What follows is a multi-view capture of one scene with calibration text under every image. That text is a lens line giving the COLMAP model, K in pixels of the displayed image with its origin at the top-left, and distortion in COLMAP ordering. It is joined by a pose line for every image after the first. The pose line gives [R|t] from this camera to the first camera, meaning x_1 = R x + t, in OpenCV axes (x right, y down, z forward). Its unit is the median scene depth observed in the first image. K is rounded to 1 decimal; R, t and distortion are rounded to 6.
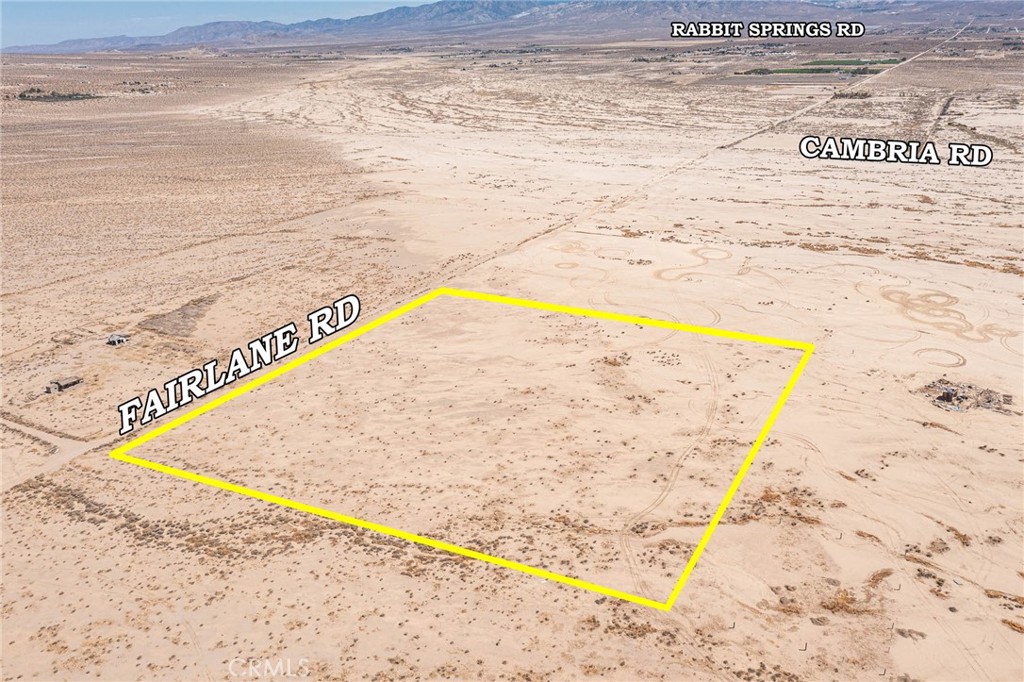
lens RADIAL K [[804.8, 0, 517.9], [0, 804.8, 348.2], [0, 0, 1]] dist [-0.007892, 0.002207]
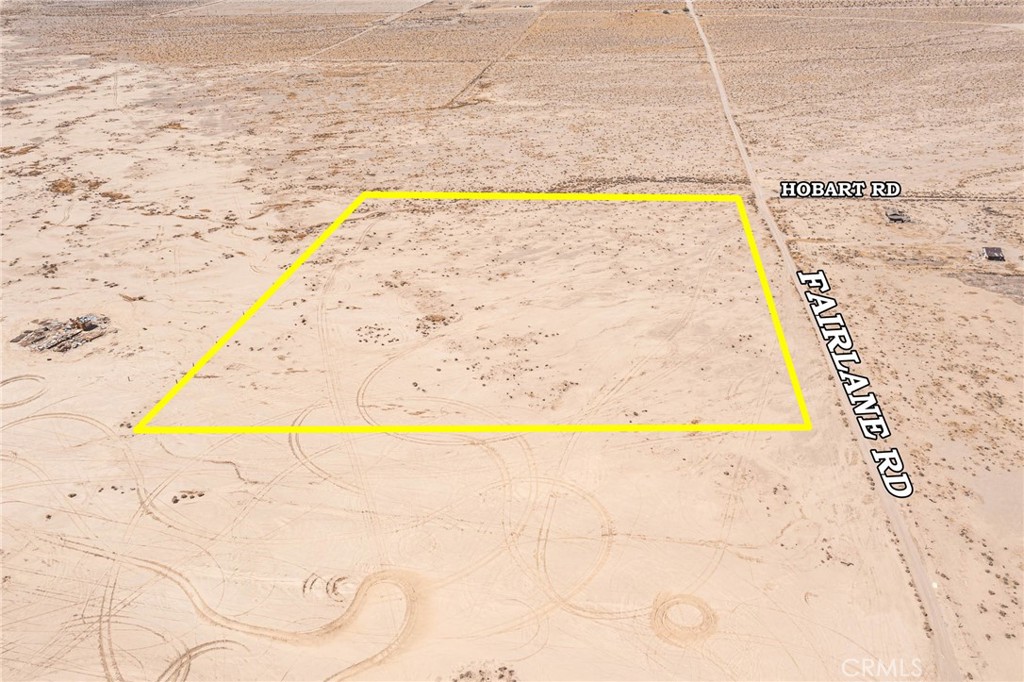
lens RADIAL K [[804.8, 0, 520.2], [0, 804.8, 342.6], [0, 0, 1]] dist [-0.007892, 0.002207]
pose [[-0.935050, 0.205969, -0.288546, 0.353578], [-0.085772, 0.658299, 0.747854, -0.762315], [0.343985, 0.724030, -0.597876, 1.929875]]
